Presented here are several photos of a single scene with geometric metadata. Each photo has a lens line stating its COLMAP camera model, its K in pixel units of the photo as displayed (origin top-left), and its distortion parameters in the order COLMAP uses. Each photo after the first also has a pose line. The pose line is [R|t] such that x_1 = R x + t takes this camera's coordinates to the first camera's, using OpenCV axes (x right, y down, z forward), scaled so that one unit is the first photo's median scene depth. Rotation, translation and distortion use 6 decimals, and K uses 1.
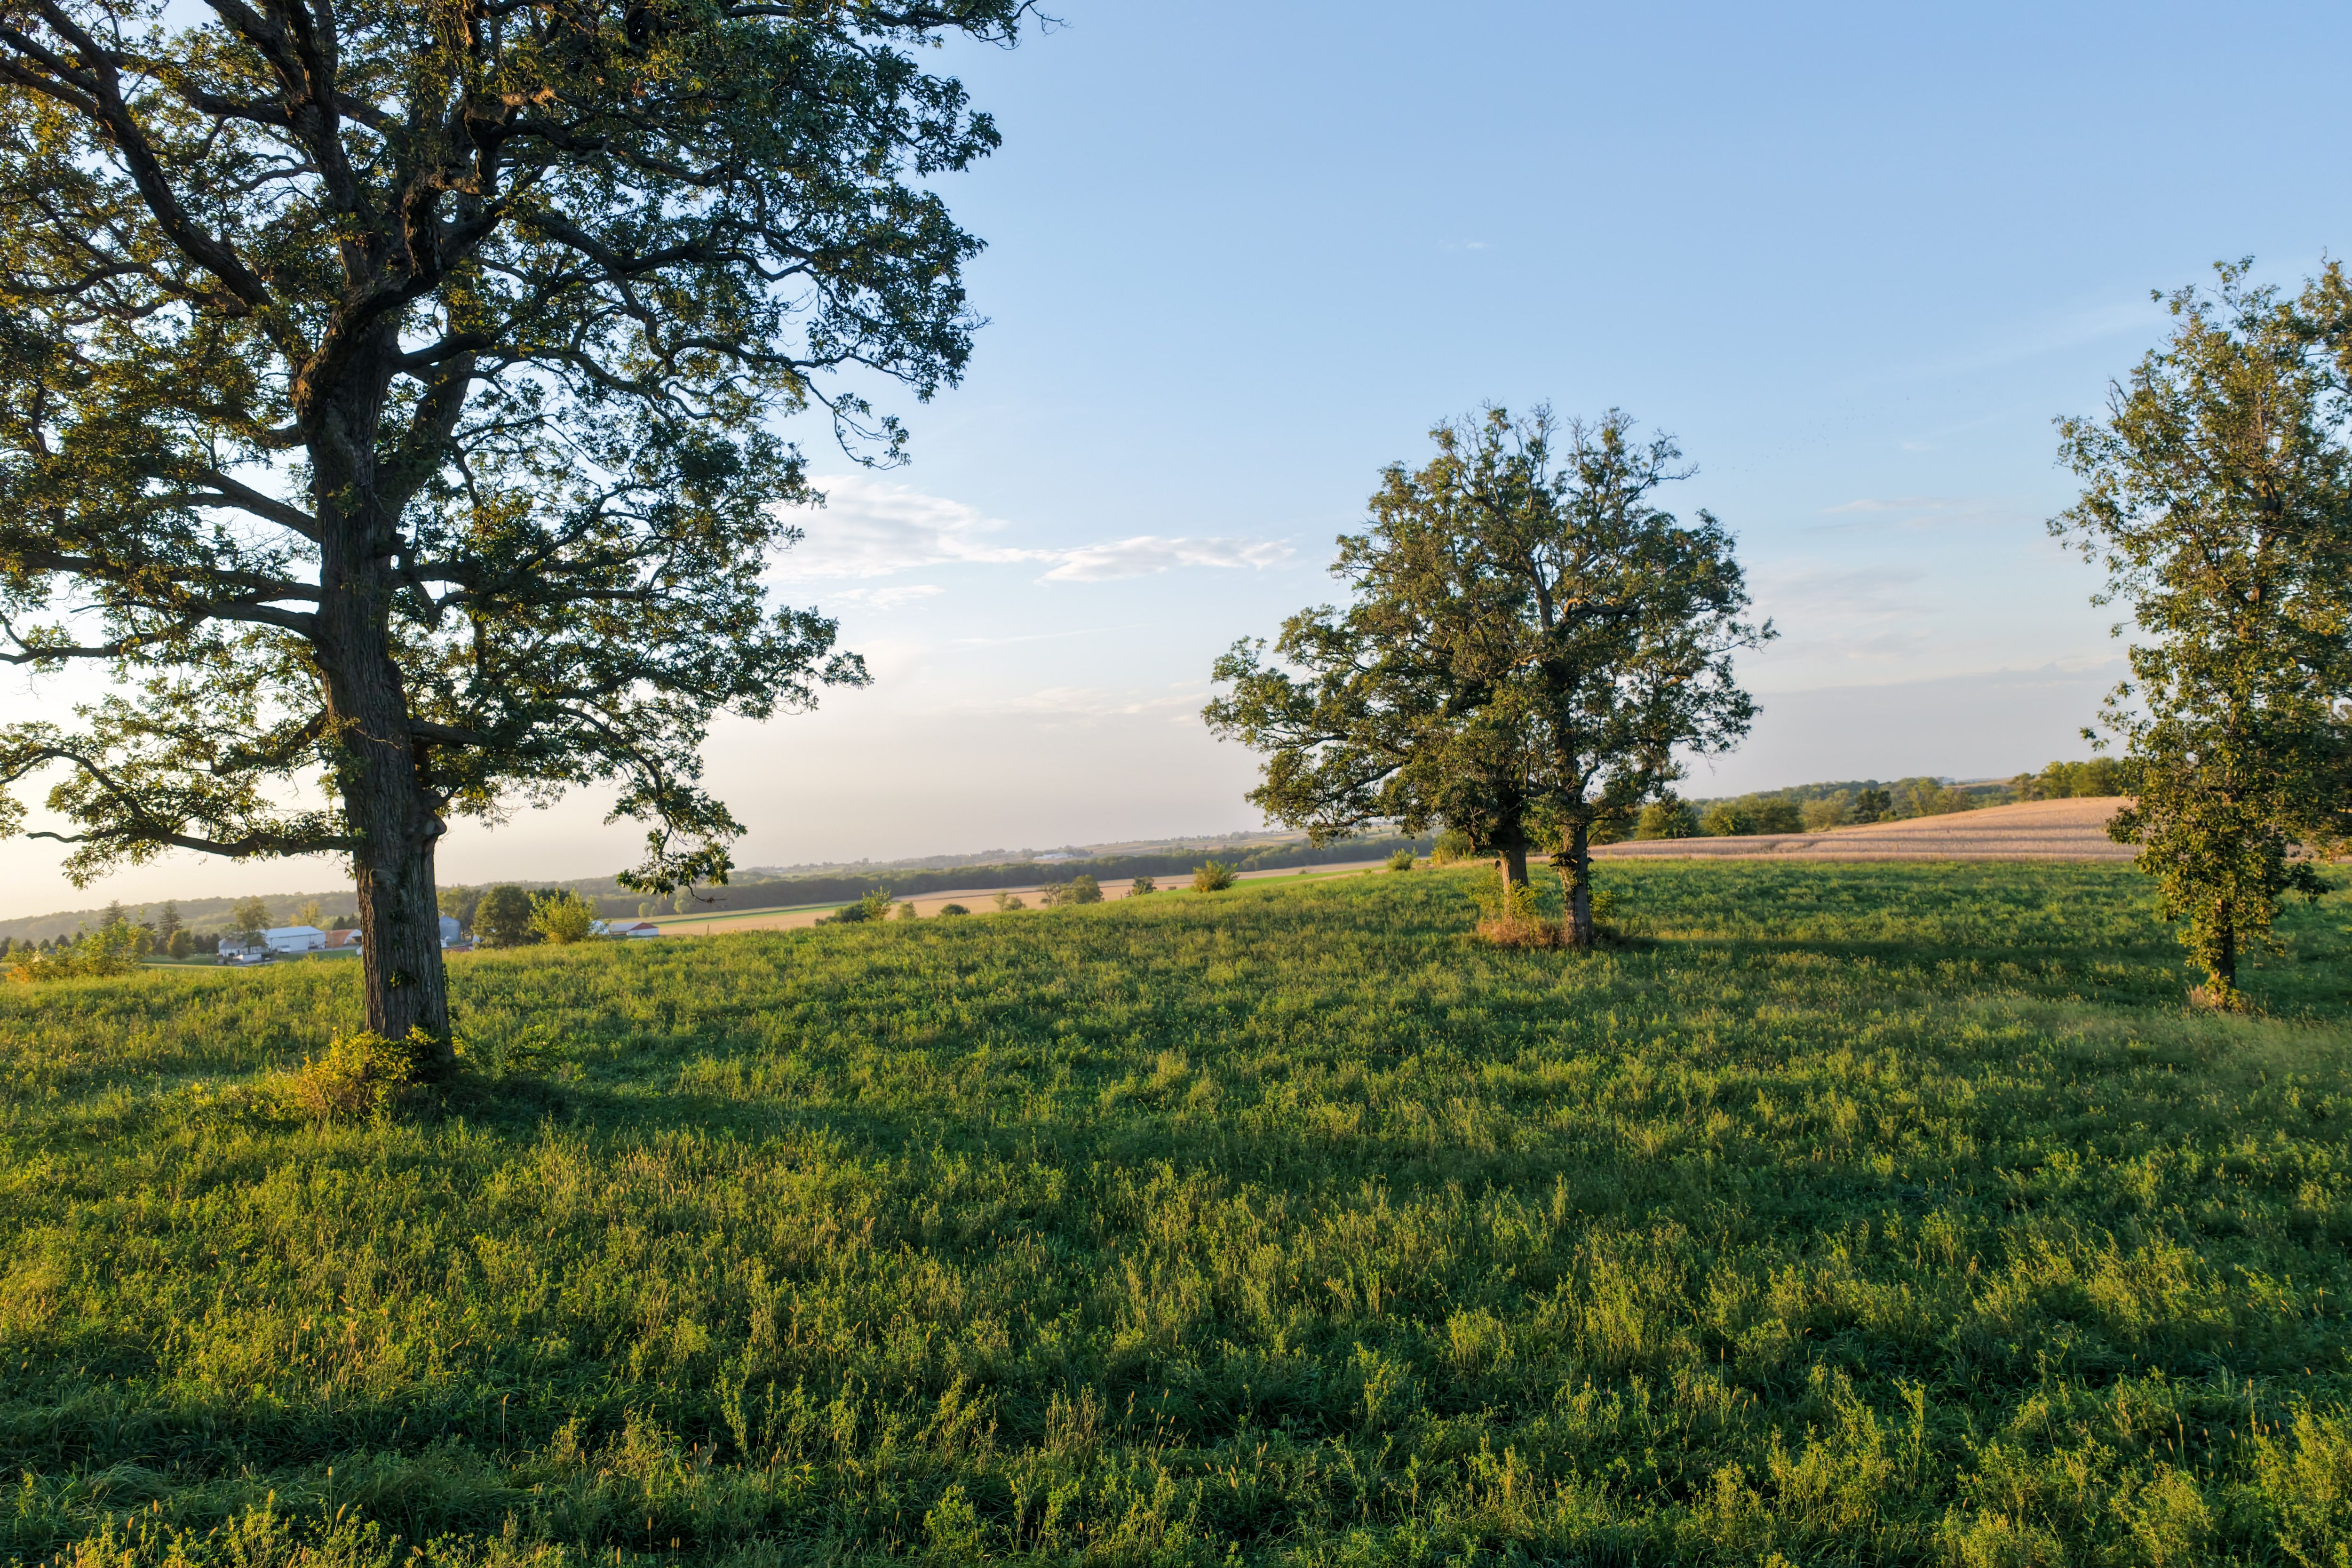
lens RADIAL K [[1959.8, 0, 1169.2], [0, 1959.8, 799.1], [0, 0, 1]] dist [-0.016868, 0.039652]
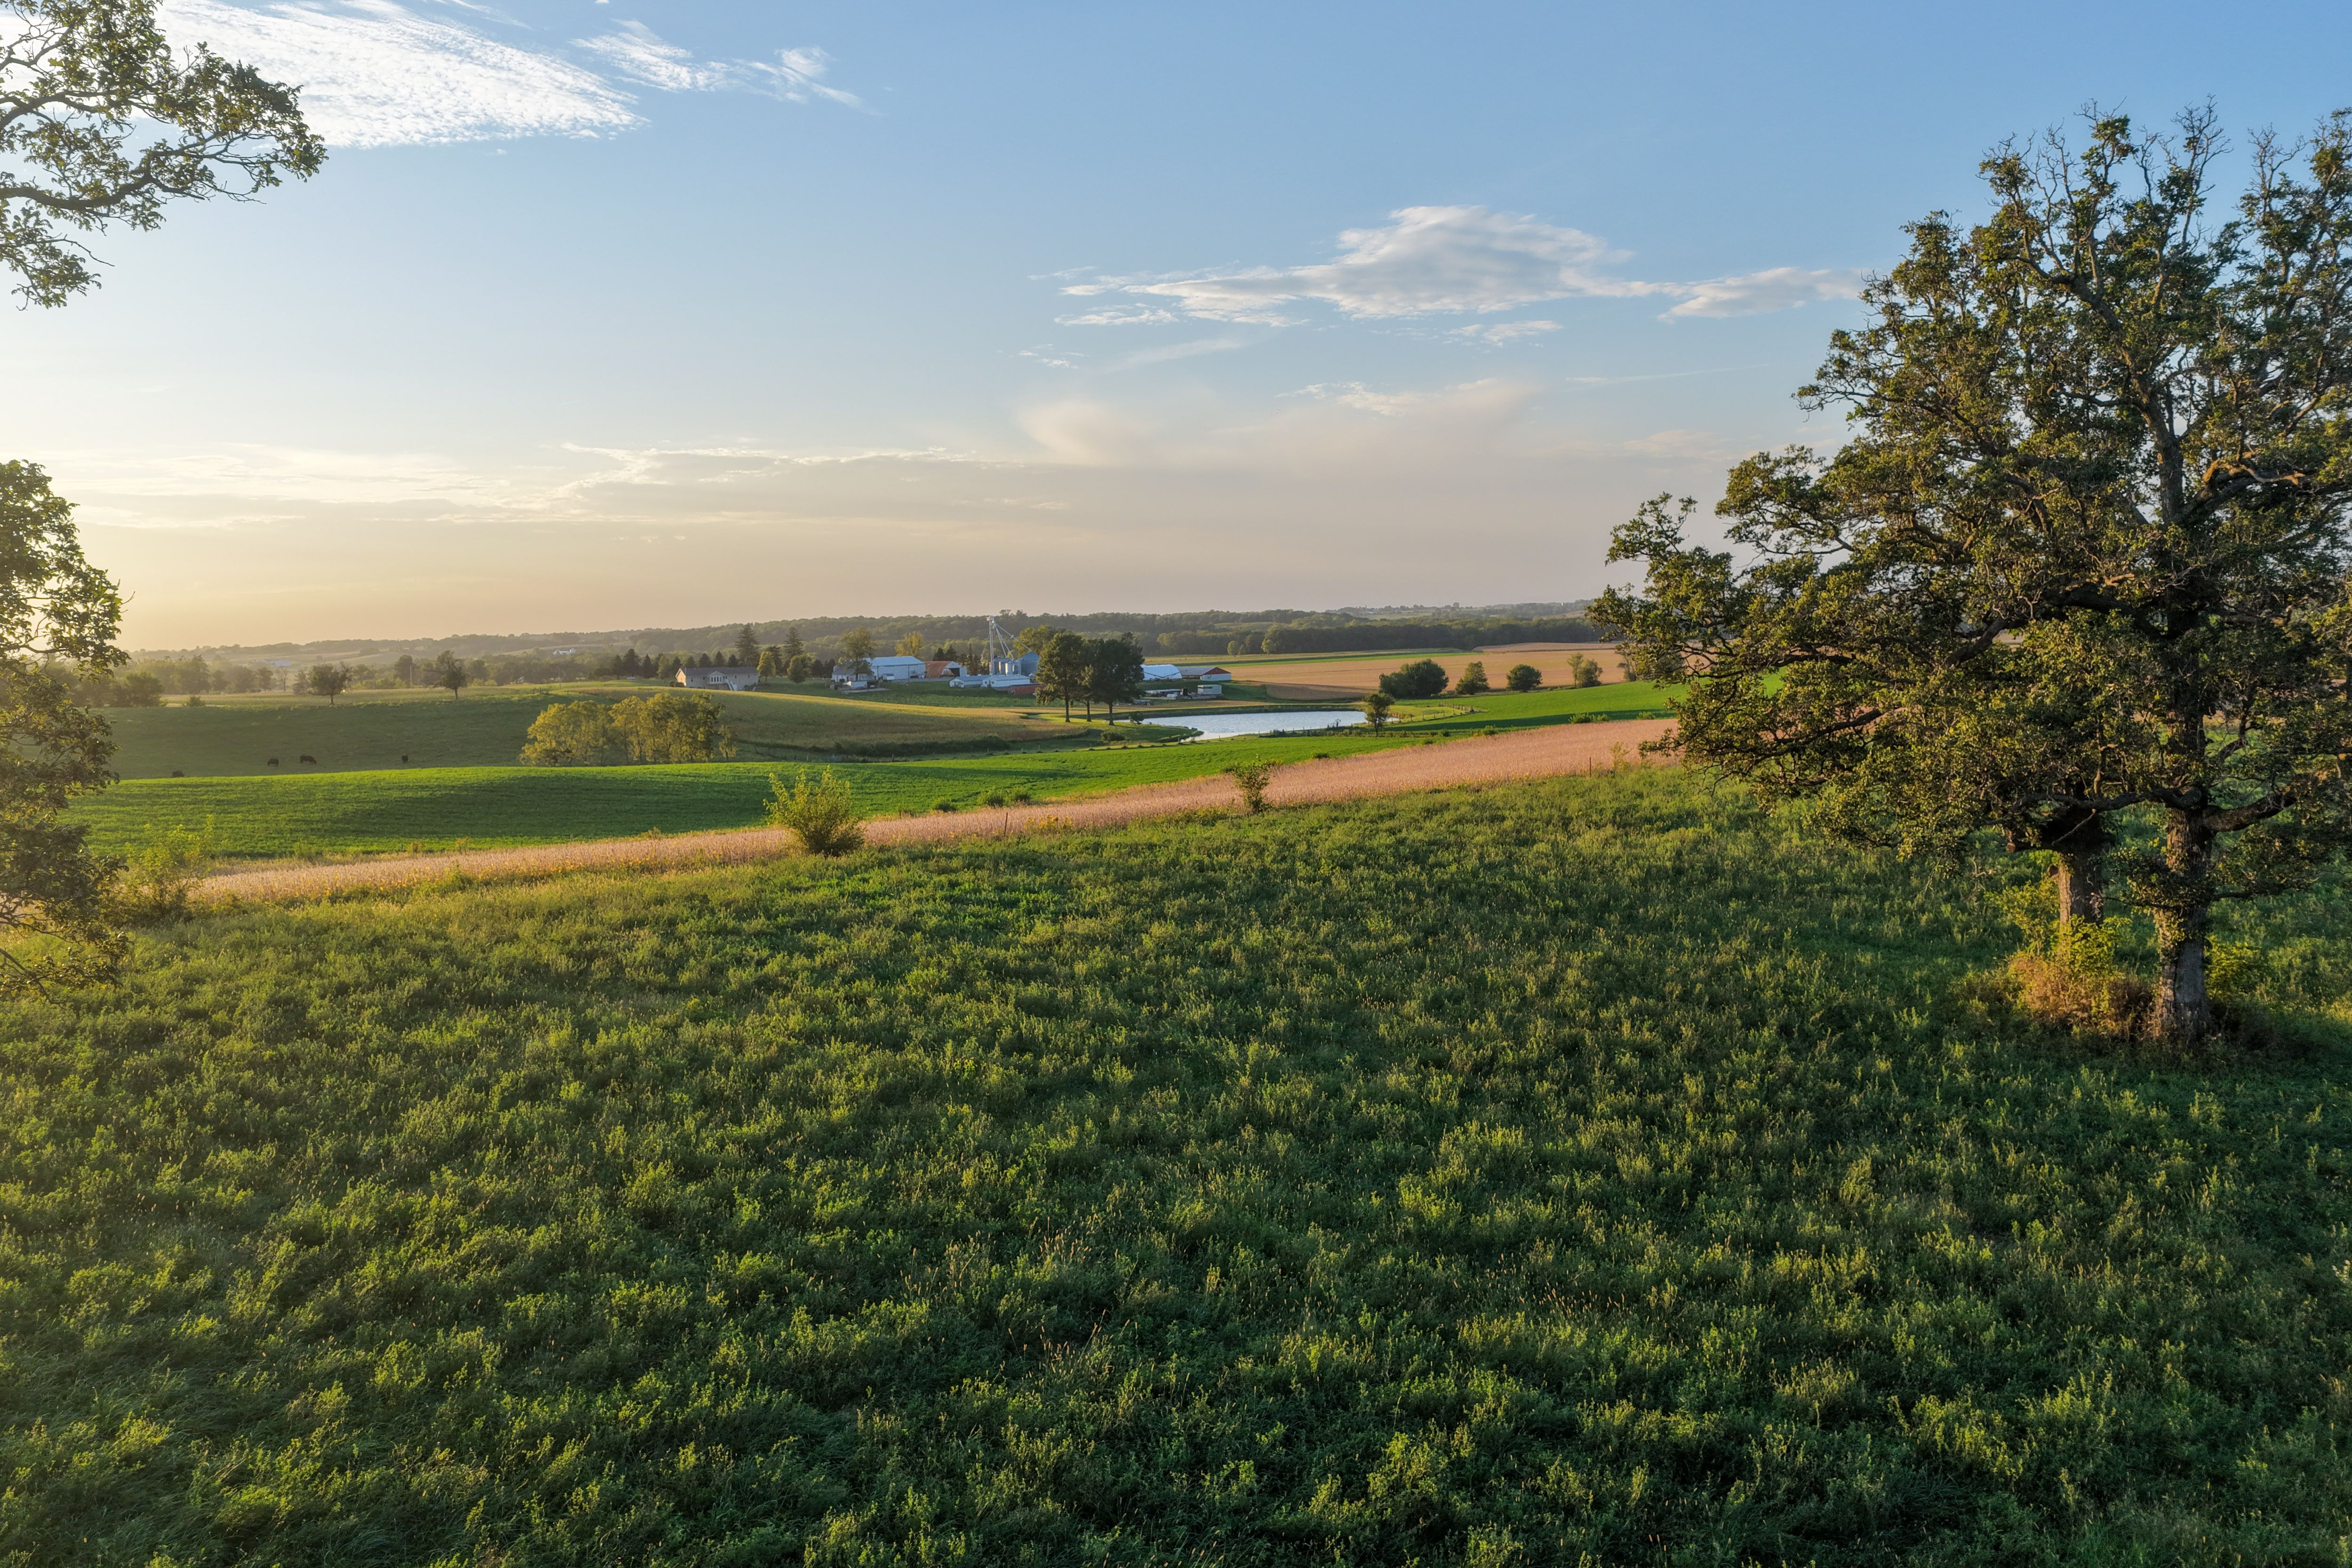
lens RADIAL K [[1959.8, 0, 1181.4], [0, 1959.8, 762.0], [0, 0, 1]] dist [-0.016868, 0.039652]
pose [[0.954686, 0.065169, -0.290391, 0.080664], [-0.032022, 0.992560, 0.117472, -0.065992], [0.295886, -0.102850, 0.949670, 0.329862]]
